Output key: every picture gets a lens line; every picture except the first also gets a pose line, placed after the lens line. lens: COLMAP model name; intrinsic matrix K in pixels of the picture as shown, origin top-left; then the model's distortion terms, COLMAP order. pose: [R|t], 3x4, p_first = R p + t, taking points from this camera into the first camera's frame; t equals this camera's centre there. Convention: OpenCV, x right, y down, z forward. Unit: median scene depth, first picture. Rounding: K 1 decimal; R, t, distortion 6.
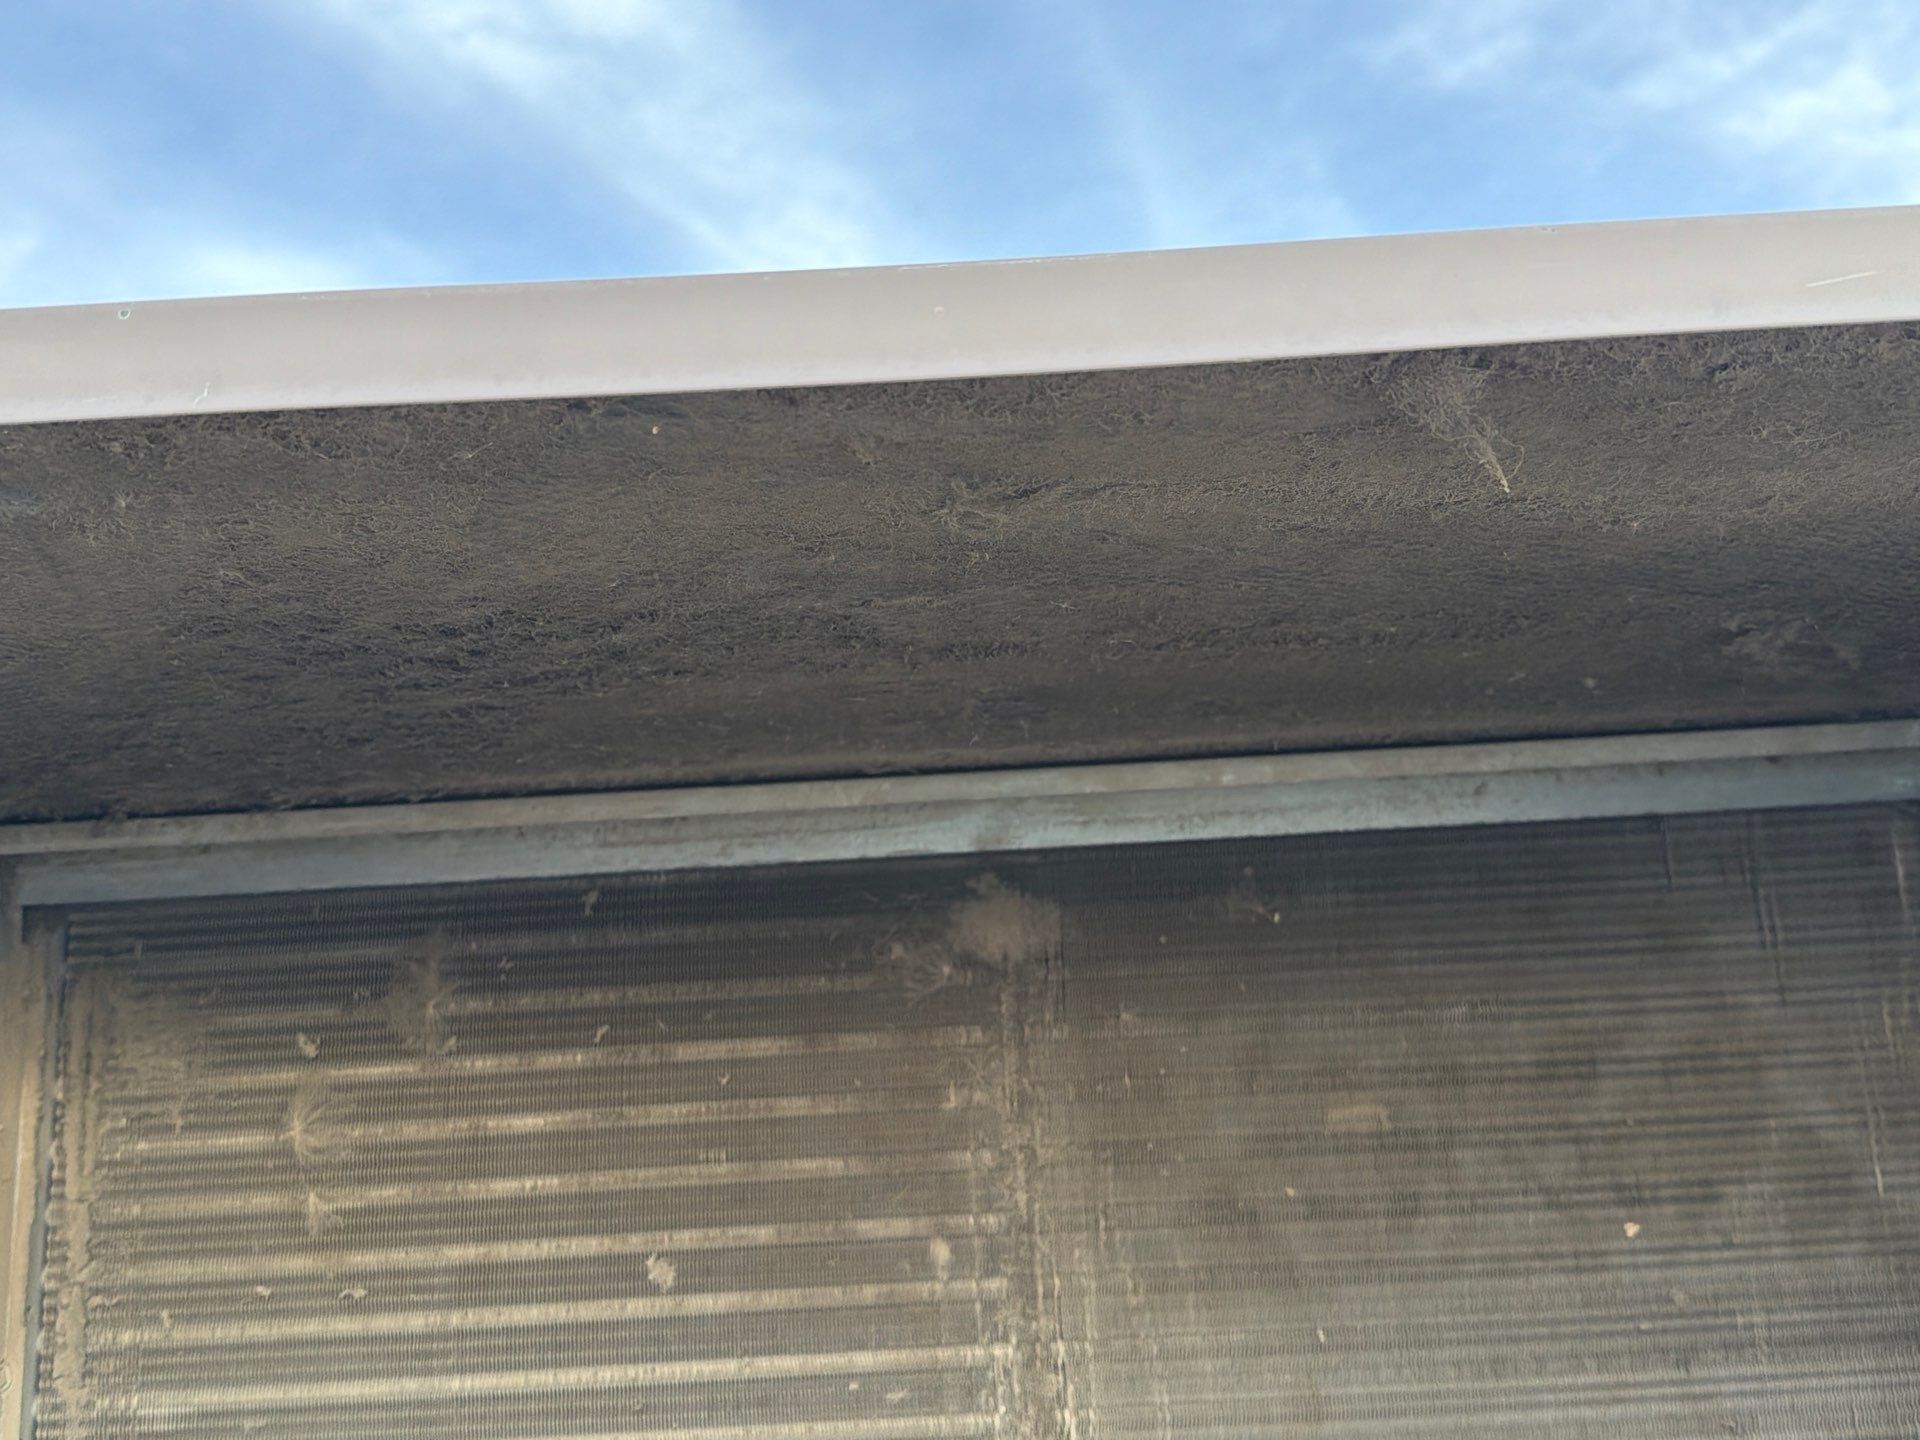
lens RADIAL K [[2022.1, 0, 966.4], [0, 2022.1, 755.3], [0, 0, 1]] dist [0.259811, -0.796884]
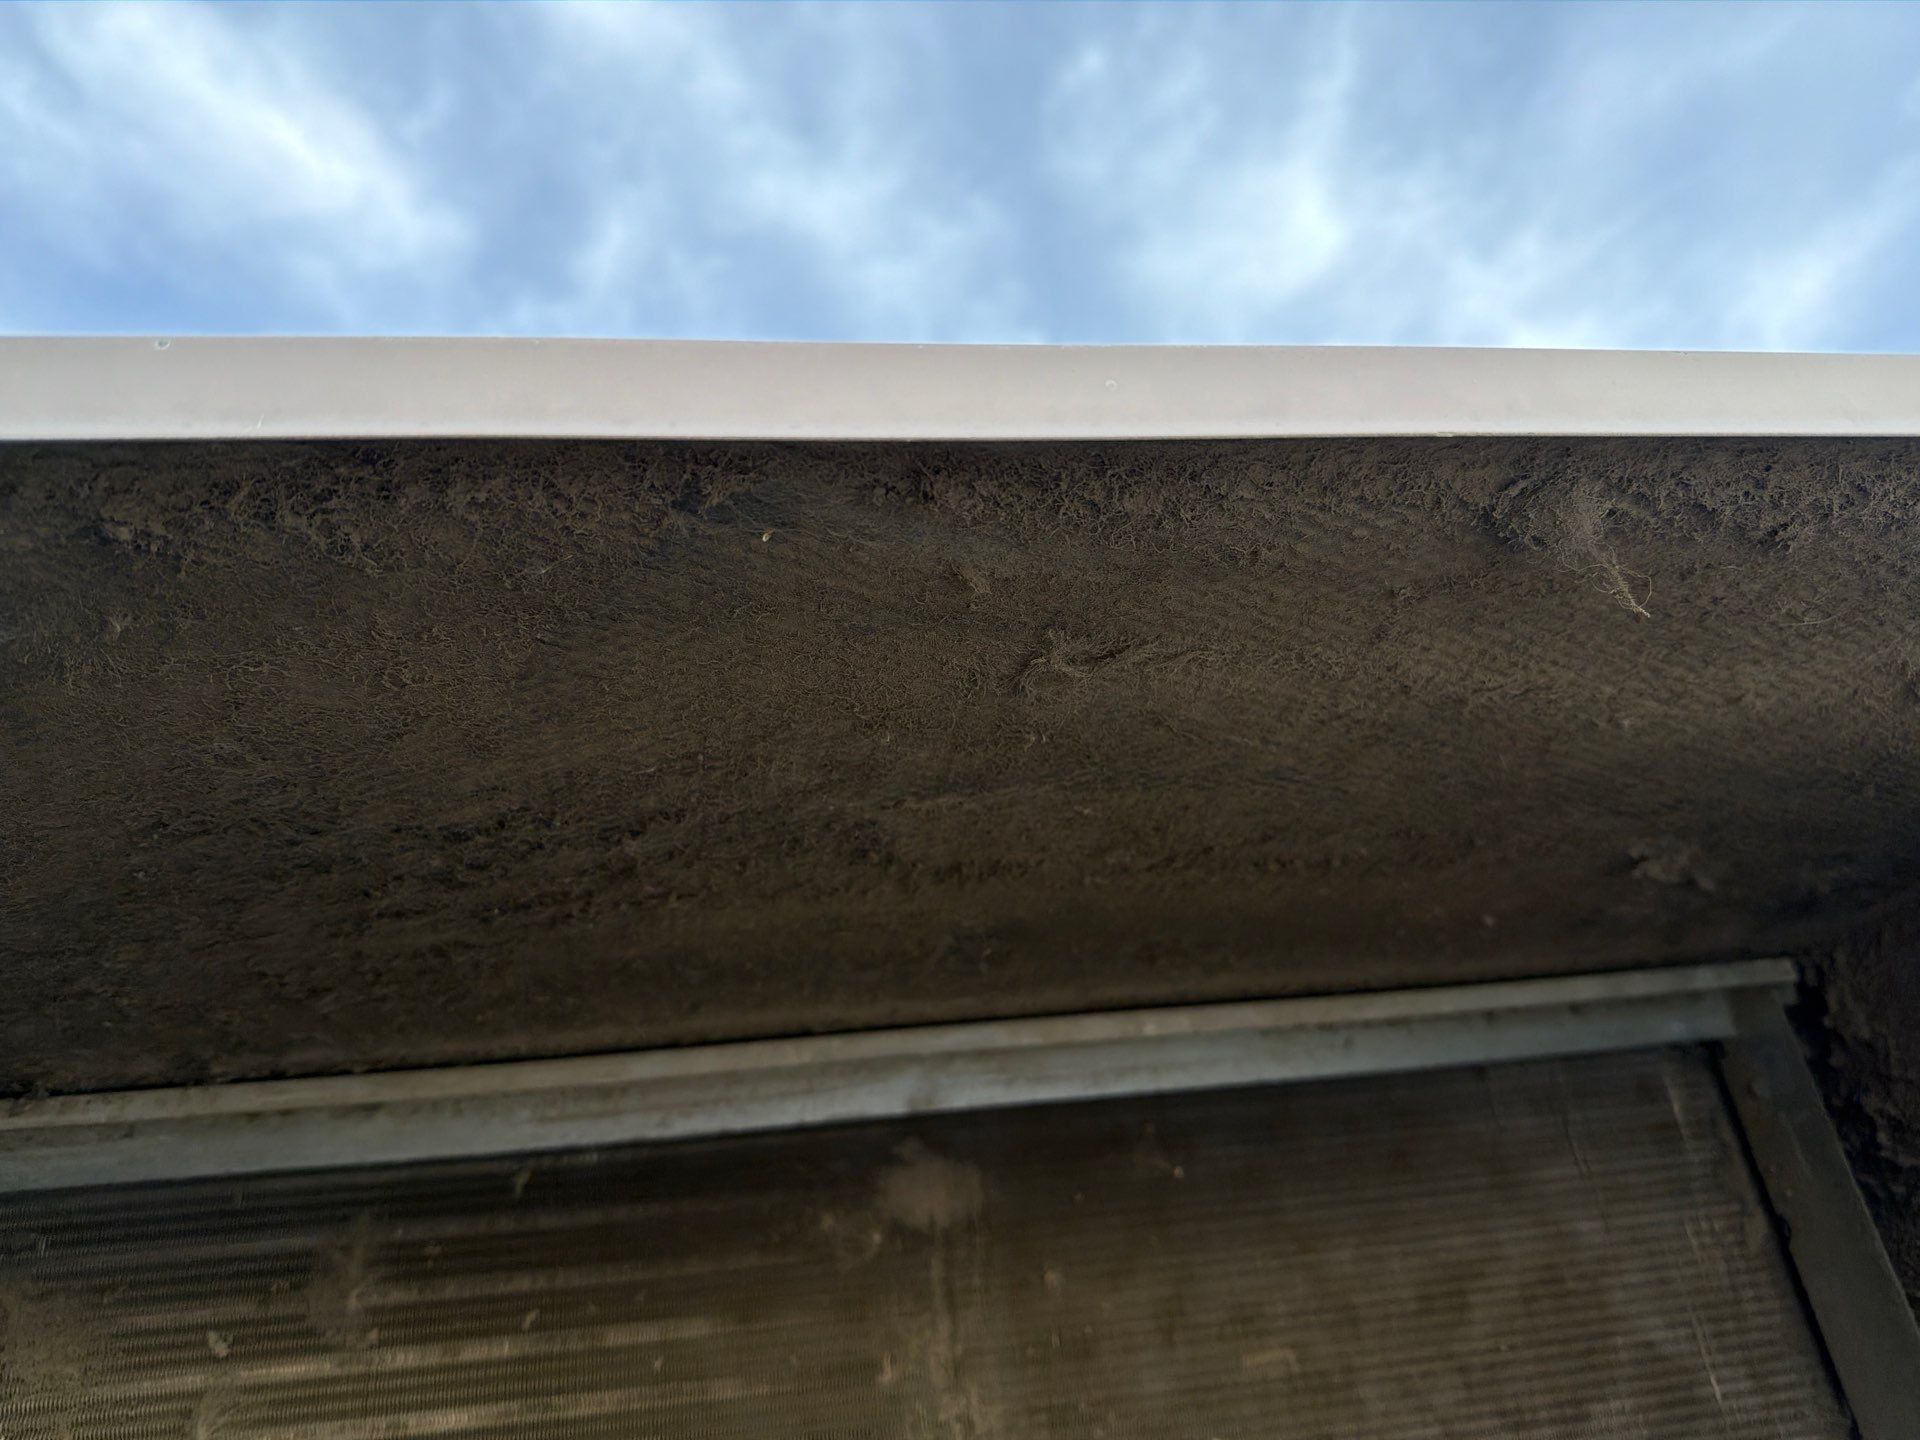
lens RADIAL K [[1441.1, 0, 960.0], [0, 1441.1, 720.0], [0, 0, 1]] dist [-0.002513, -0.032054]
pose [[0.984556, 0.016163, 0.174323, -0.101564], [0.032448, 0.961630, -0.272423, 0.054491], [-0.172037, 0.273872, 0.946254, 0.234687]]
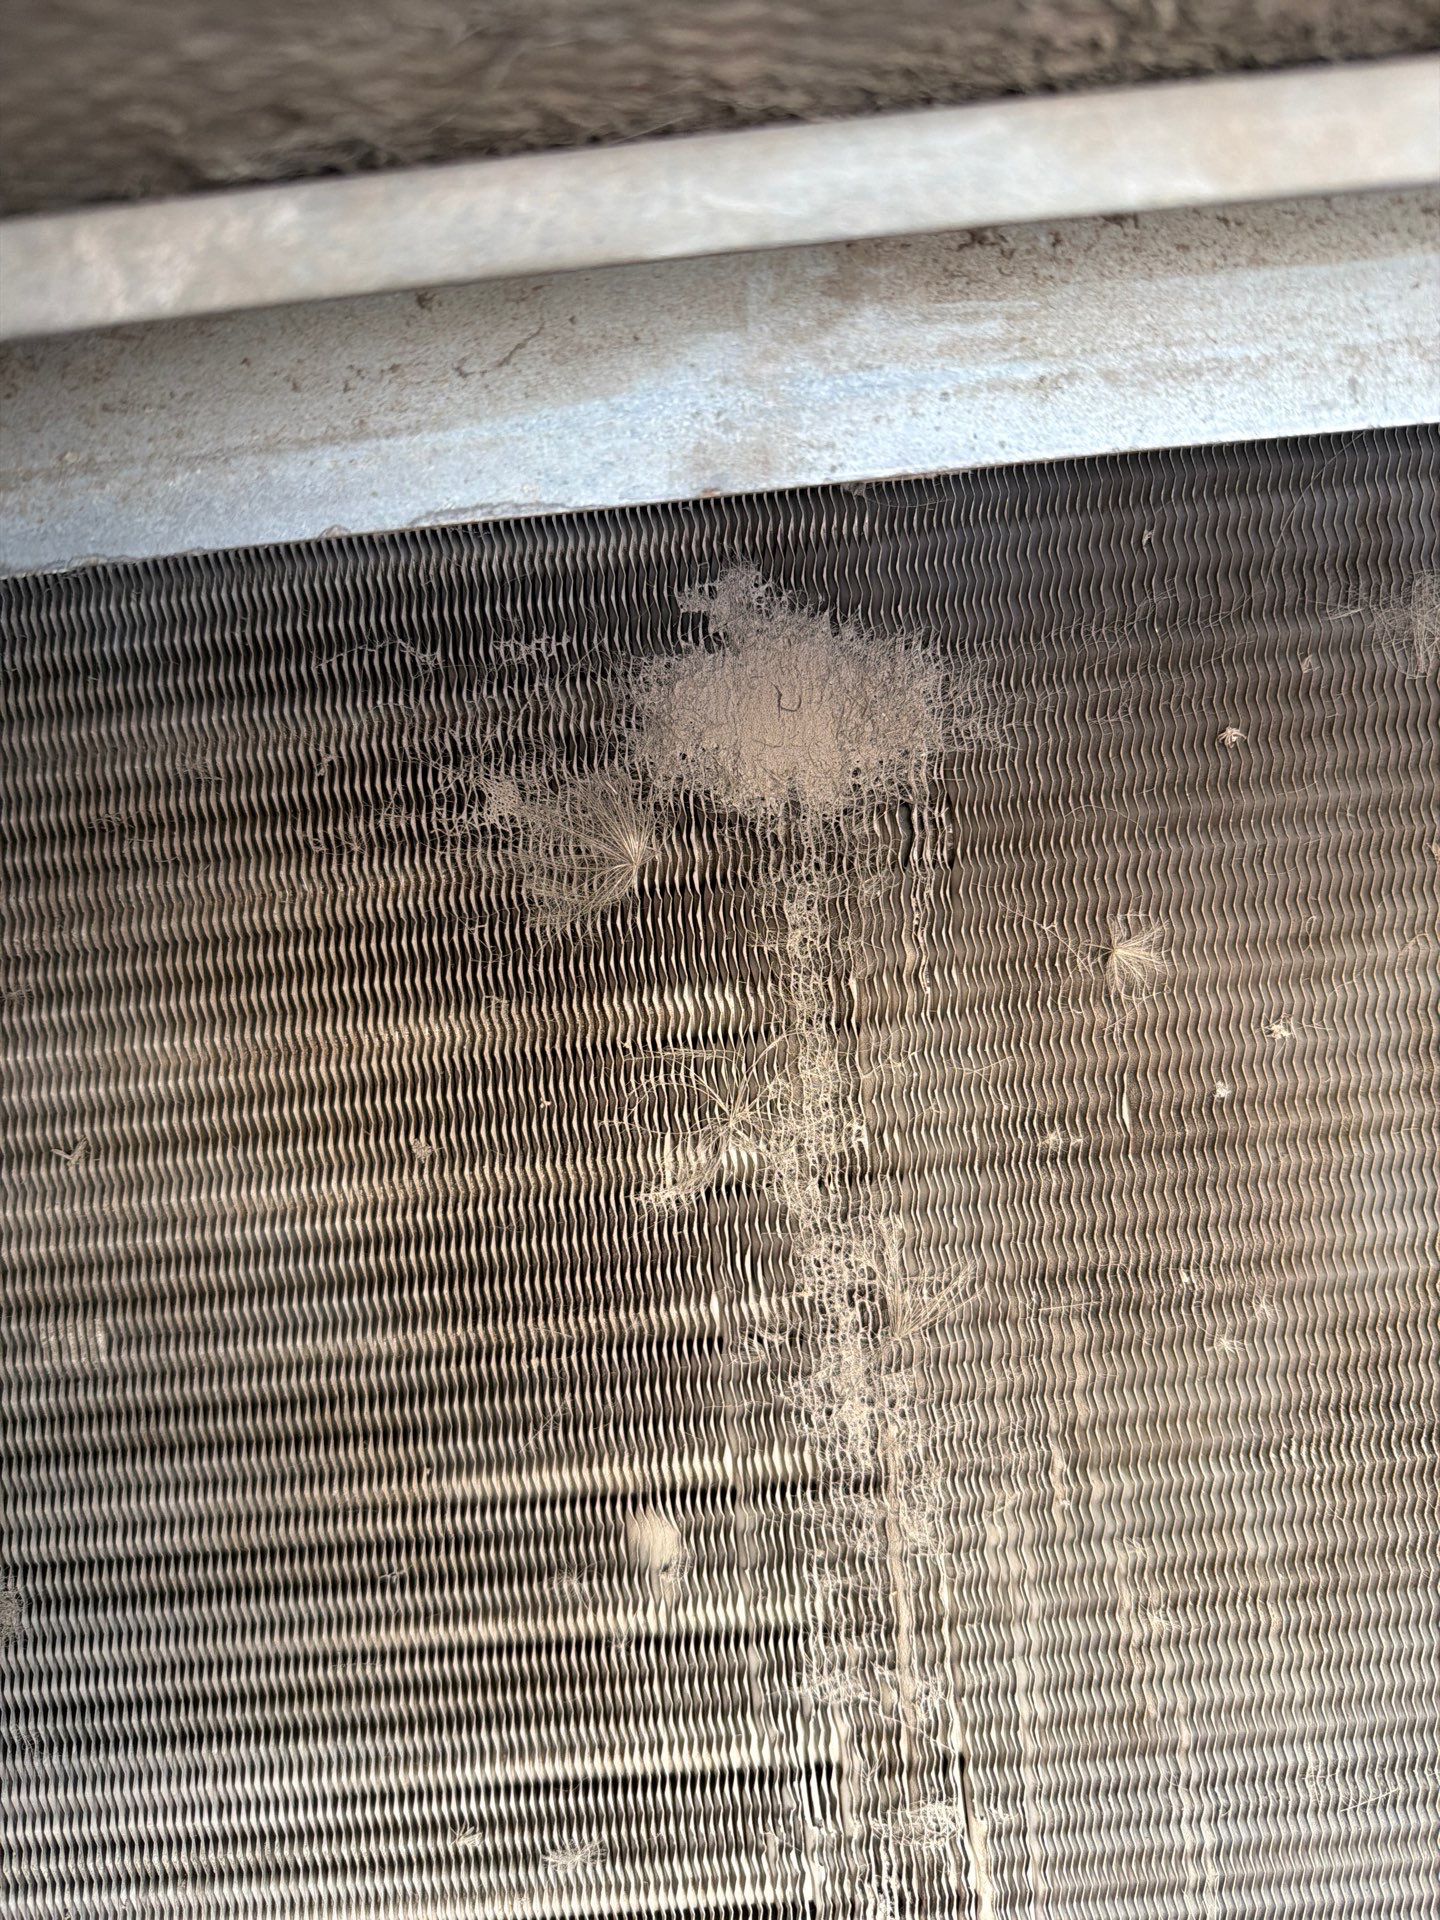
lens RADIAL K [[1441.1, 0, 720.0], [0, 1441.1, 960.0], [0, 0, 1]] dist [-0.002513, -0.032054]
pose [[0.998833, -0.041142, -0.025300, 0.011536], [0.047067, 0.946670, 0.318749, 0.043693], [0.010837, -0.319568, 0.947502, 0.760442]]
